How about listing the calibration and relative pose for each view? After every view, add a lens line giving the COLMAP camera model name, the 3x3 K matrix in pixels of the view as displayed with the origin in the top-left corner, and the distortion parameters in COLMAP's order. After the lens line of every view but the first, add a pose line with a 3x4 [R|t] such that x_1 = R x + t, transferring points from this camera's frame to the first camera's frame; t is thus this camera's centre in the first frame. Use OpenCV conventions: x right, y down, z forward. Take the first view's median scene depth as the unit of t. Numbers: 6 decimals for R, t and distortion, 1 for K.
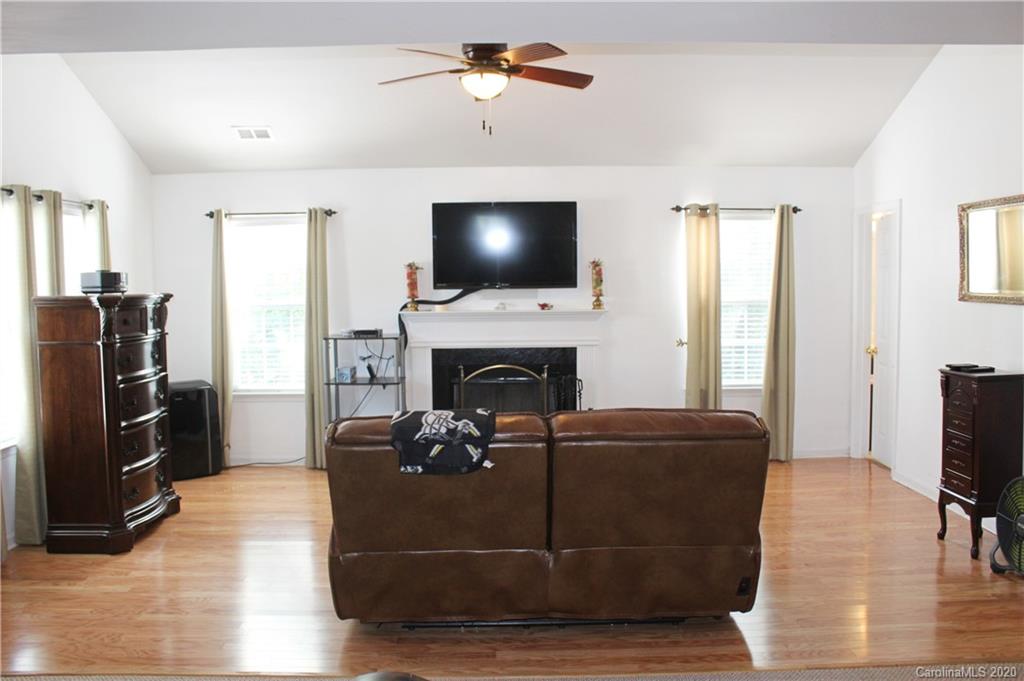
lens RADIAL K [[862.9, 0, 510.9], [0, 862.9, 345.9], [0, 0, 1]] dist [-0.139389, 0.059538]
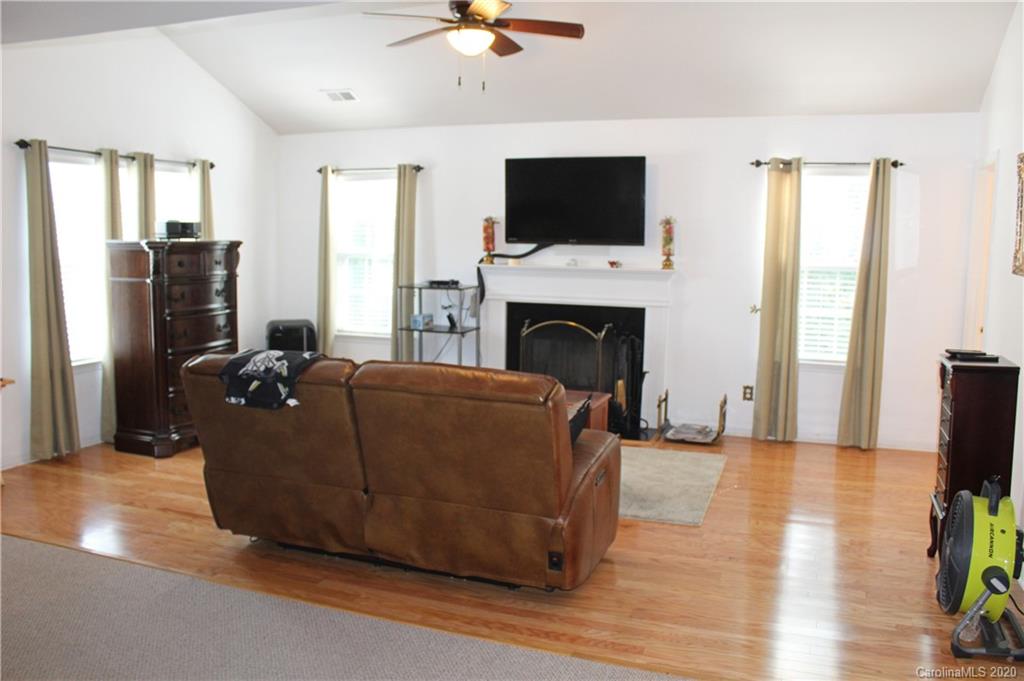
lens RADIAL K [[862.9, 0, 507.9], [0, 862.9, 335.7], [0, 0, 1]] dist [-0.139389, 0.059538]
pose [[0.925935, 0.065473, -0.371964, 0.300687], [-0.051042, 0.997517, 0.048521, -0.006225], [0.374218, -0.025942, 0.926978, 0.051290]]
